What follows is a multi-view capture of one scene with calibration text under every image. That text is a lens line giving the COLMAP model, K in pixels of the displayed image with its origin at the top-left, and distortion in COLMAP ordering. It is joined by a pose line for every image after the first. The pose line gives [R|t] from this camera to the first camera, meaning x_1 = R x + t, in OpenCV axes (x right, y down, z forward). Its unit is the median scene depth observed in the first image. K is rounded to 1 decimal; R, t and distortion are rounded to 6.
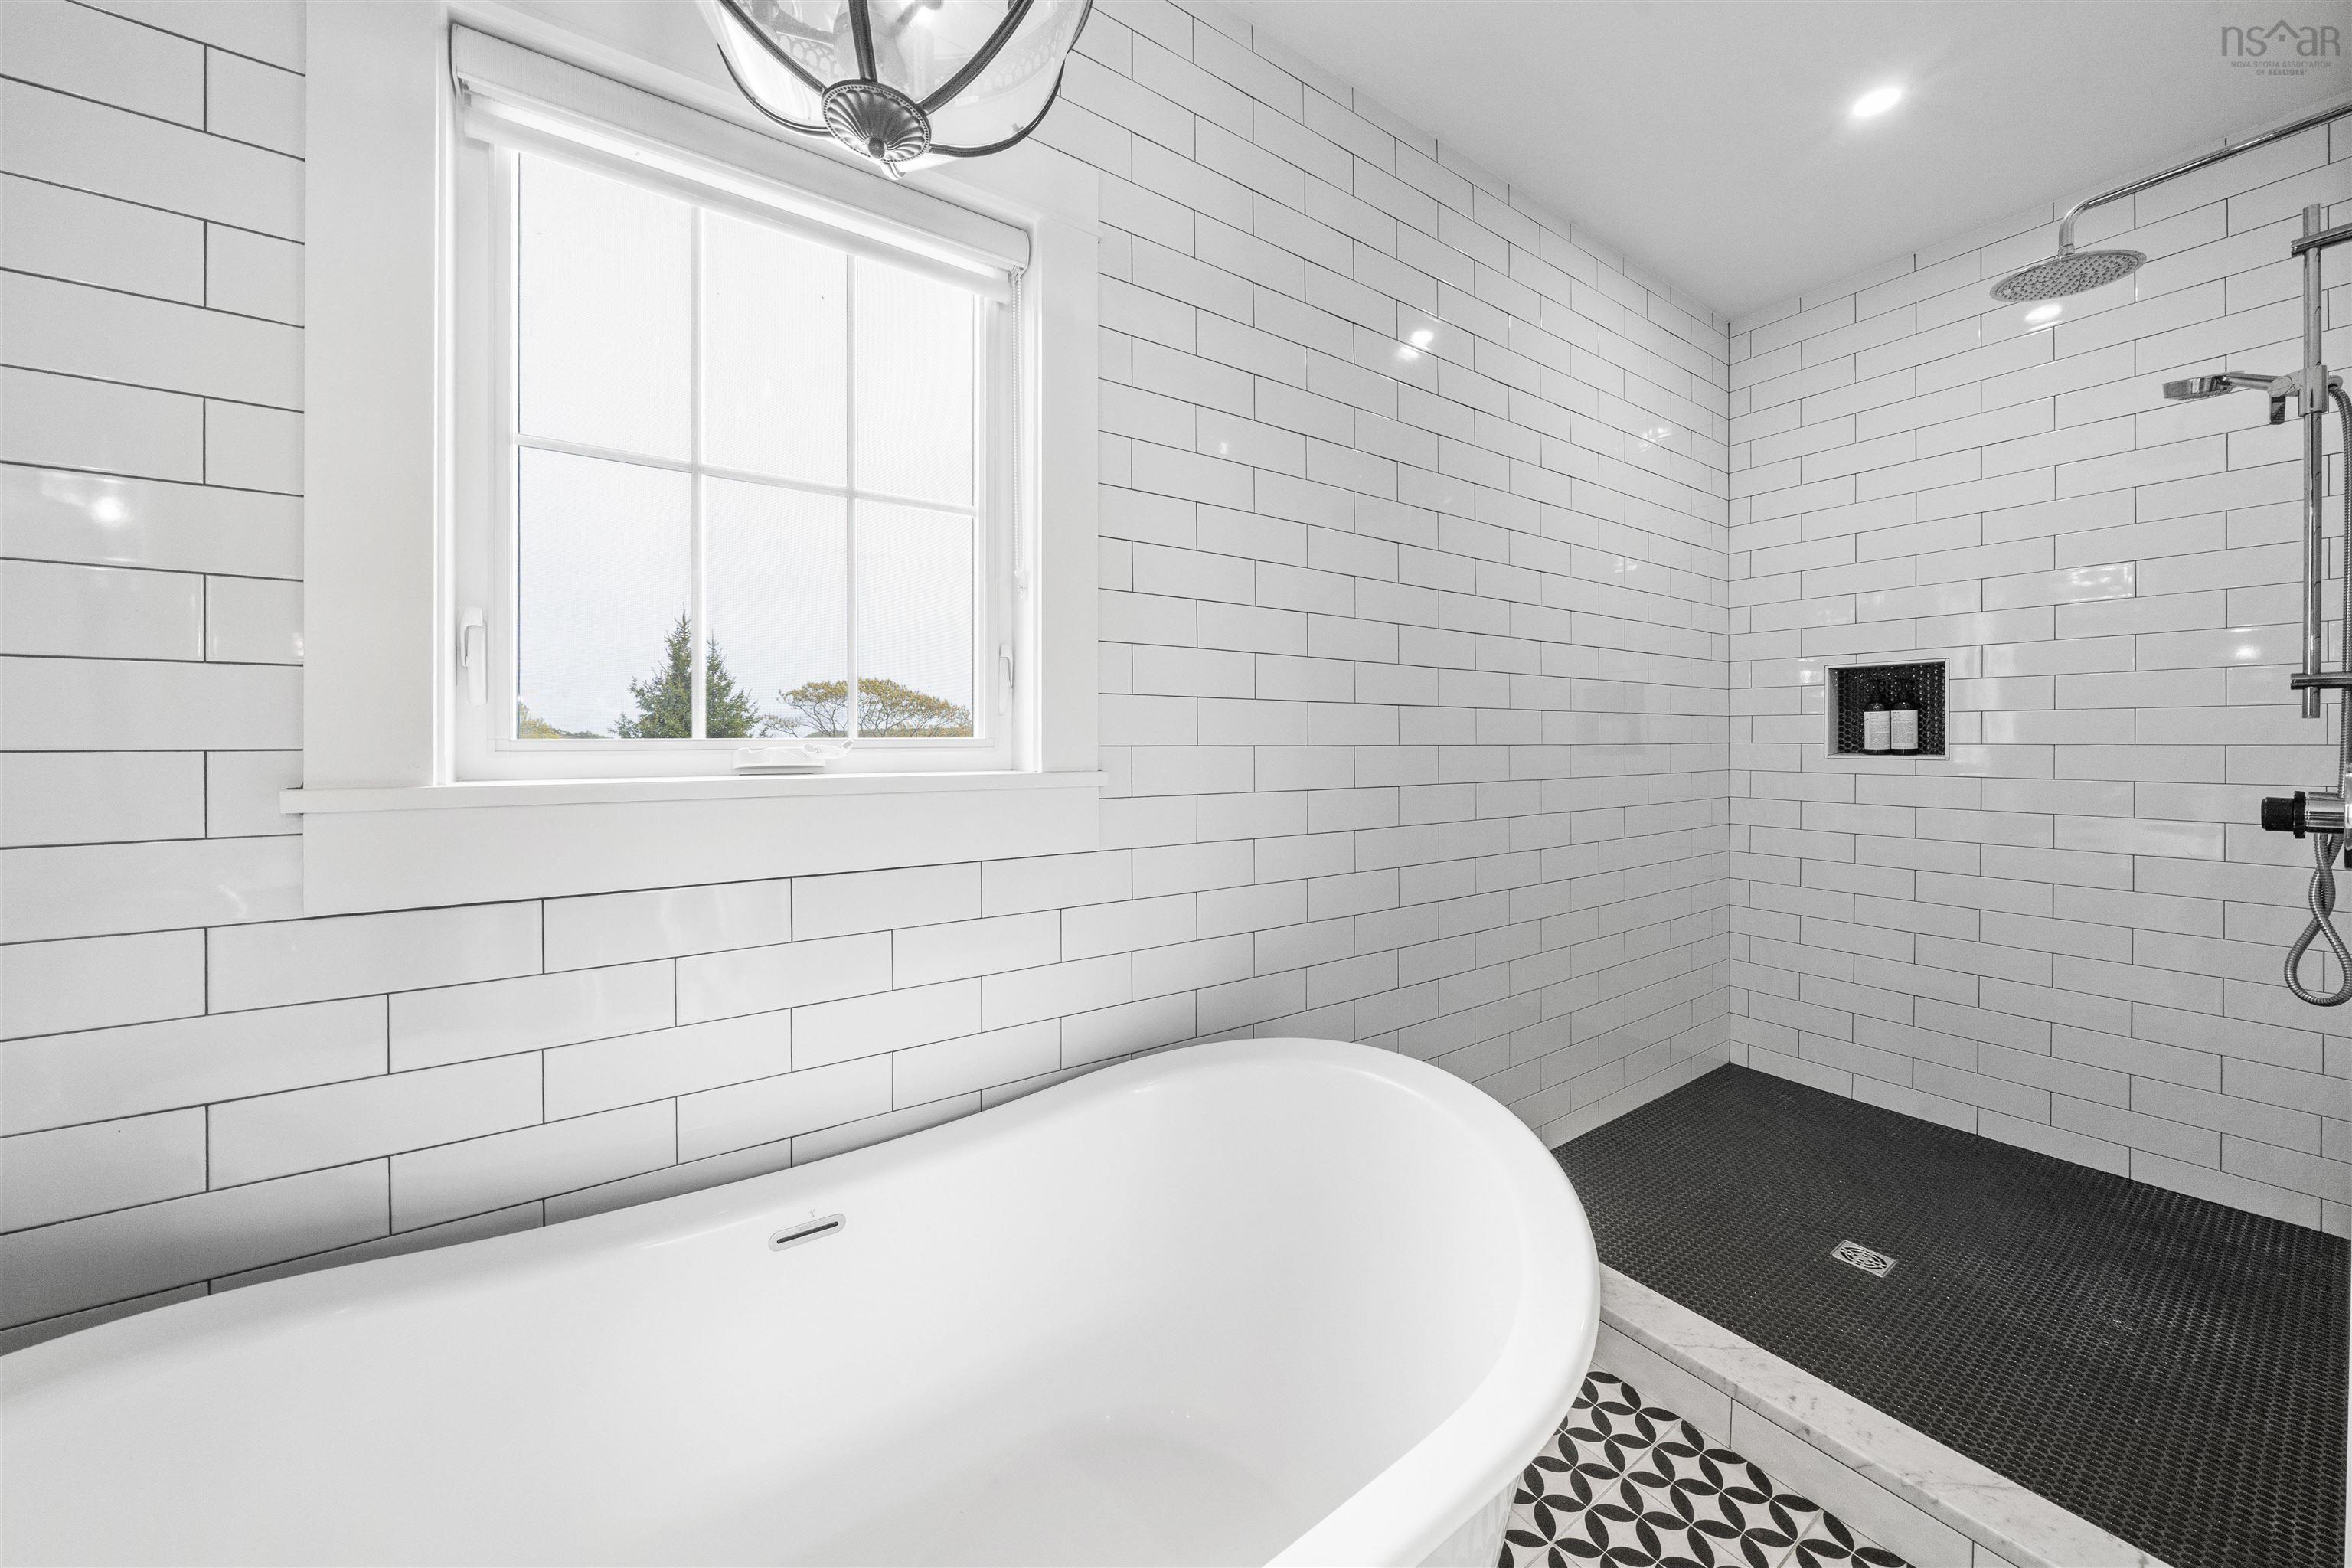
lens RADIAL K [[813.0, 0, 1164.4], [0, 813.0, 752.4], [0, 0, 1]] dist [-0.000758, 0.000028]
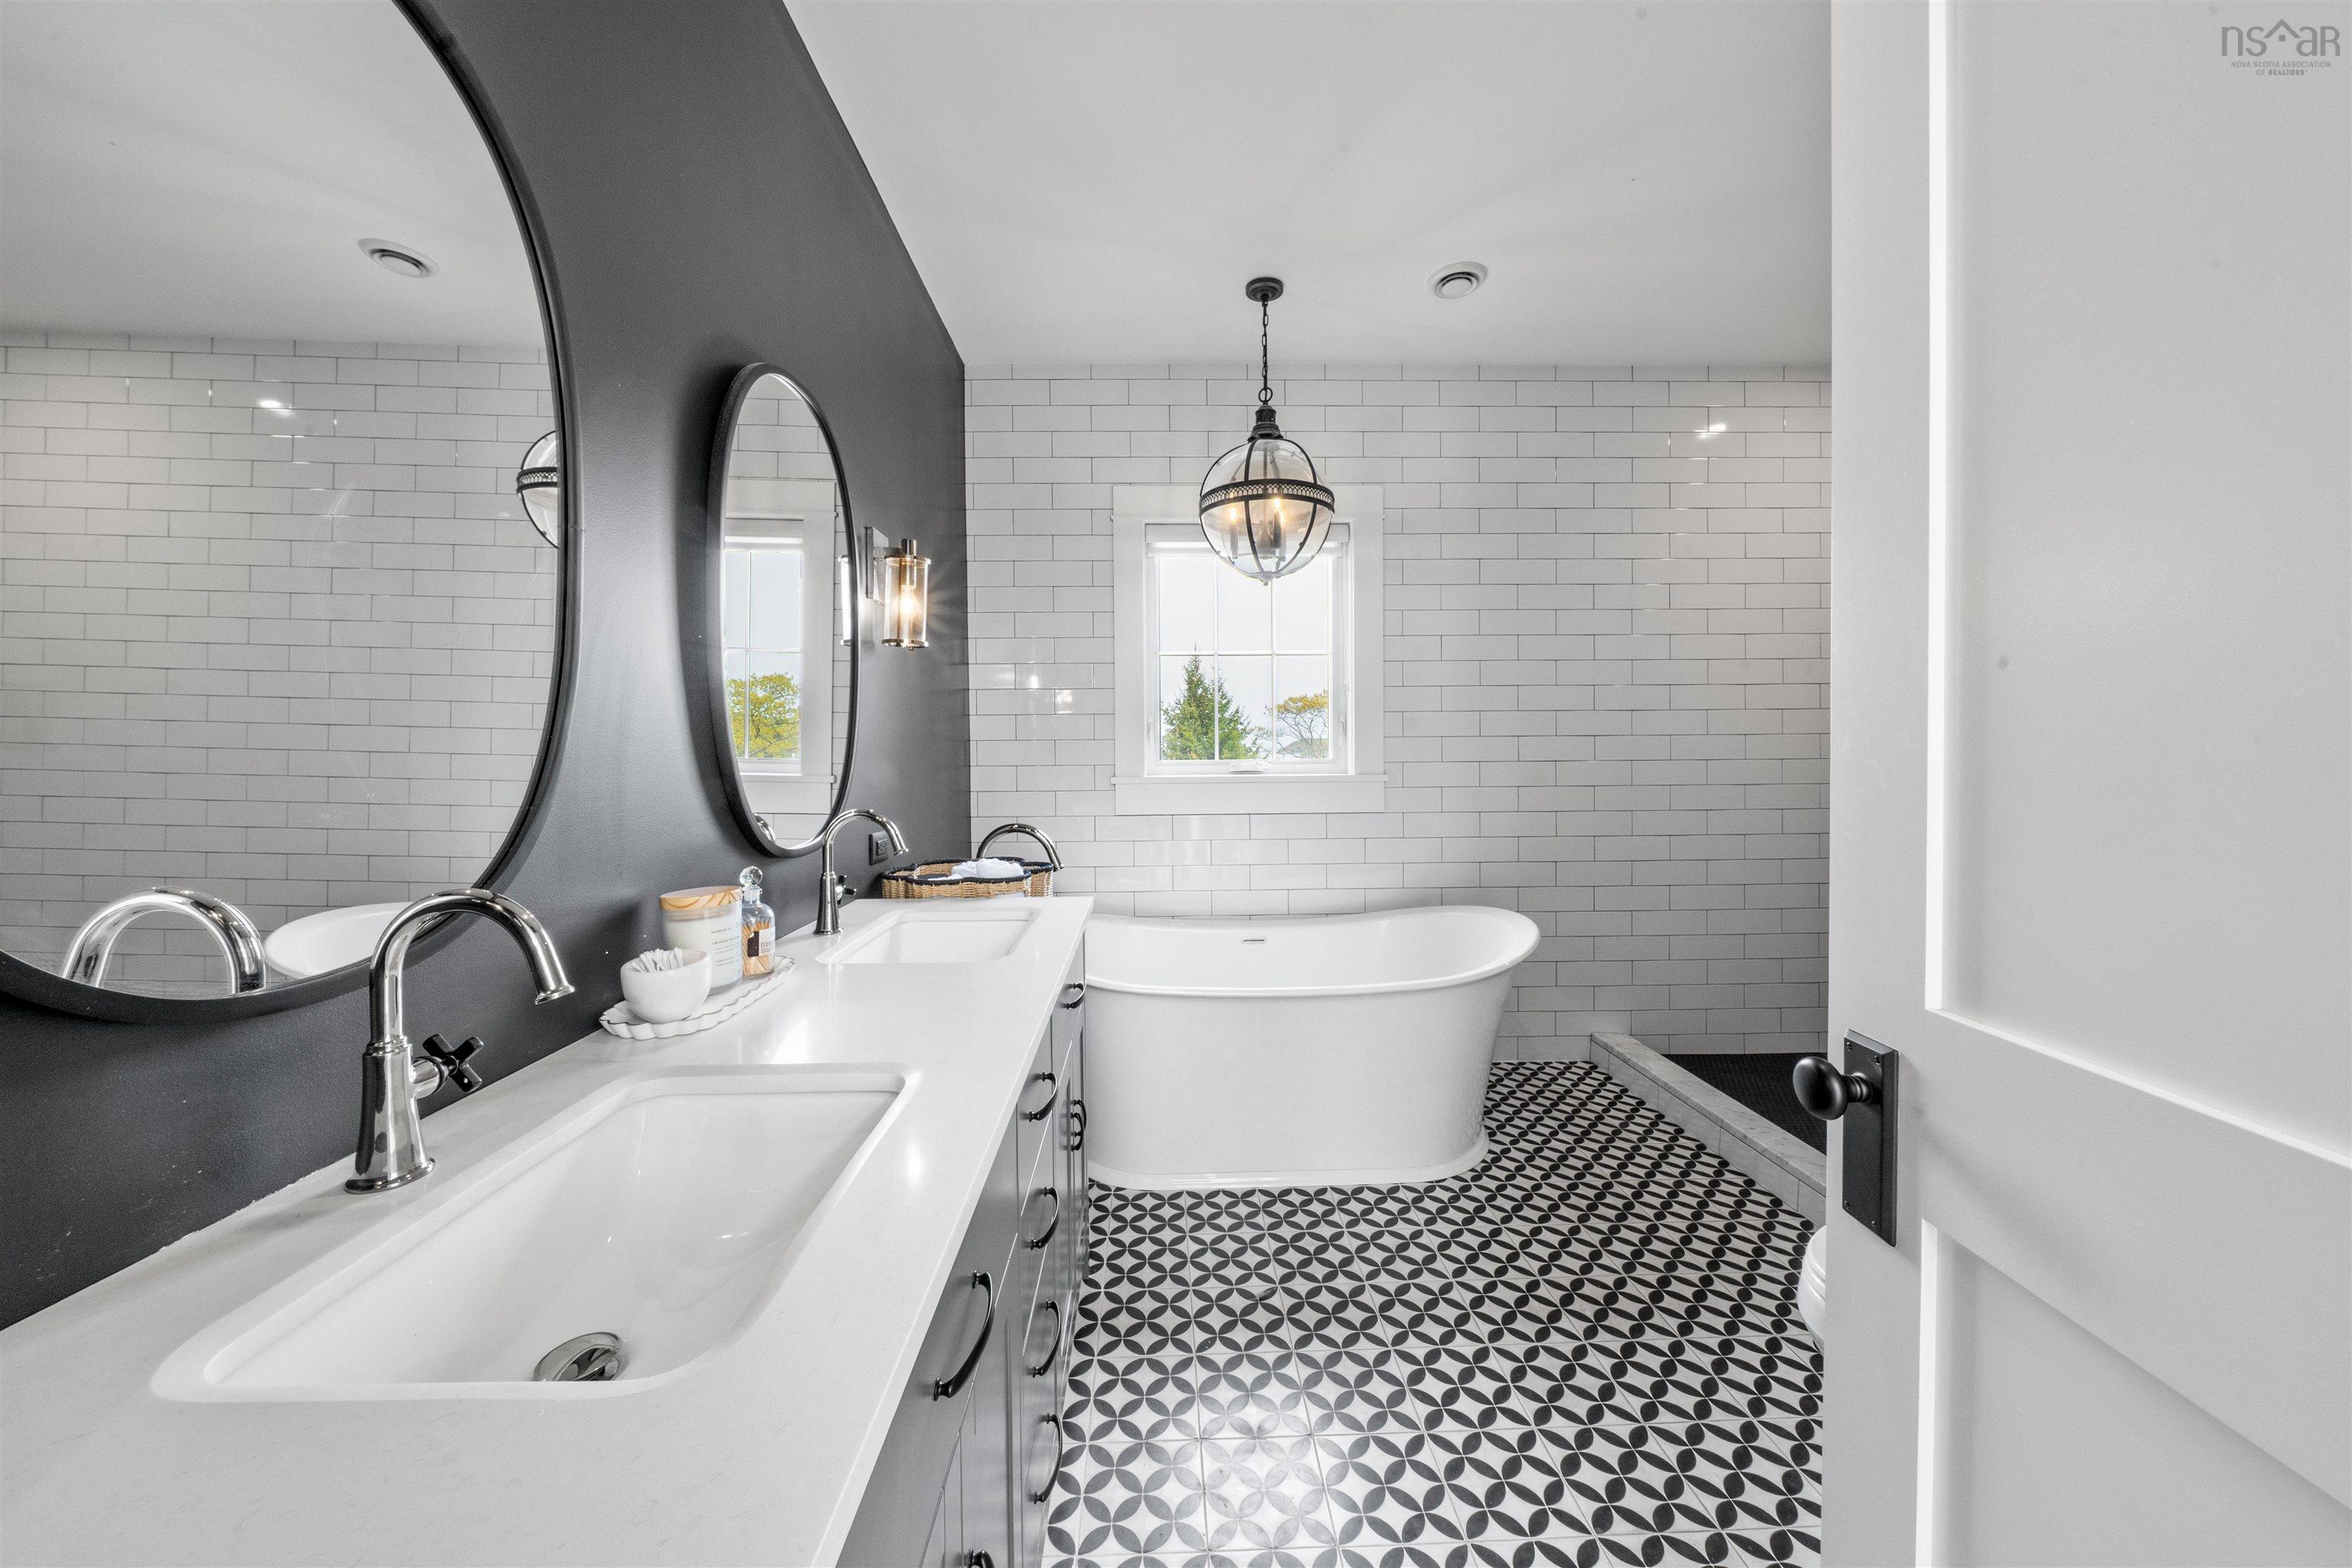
lens RADIAL K [[813.0, 0, 1164.4], [0, 813.0, 752.4], [0, 0, 1]] dist [-0.000758, 0.000028]
pose [[0.841483, -0.004547, -0.540264, 0.481396], [0.001312, 0.999979, -0.006372, -0.016868], [0.540282, 0.004653, 0.841471, -0.888190]]
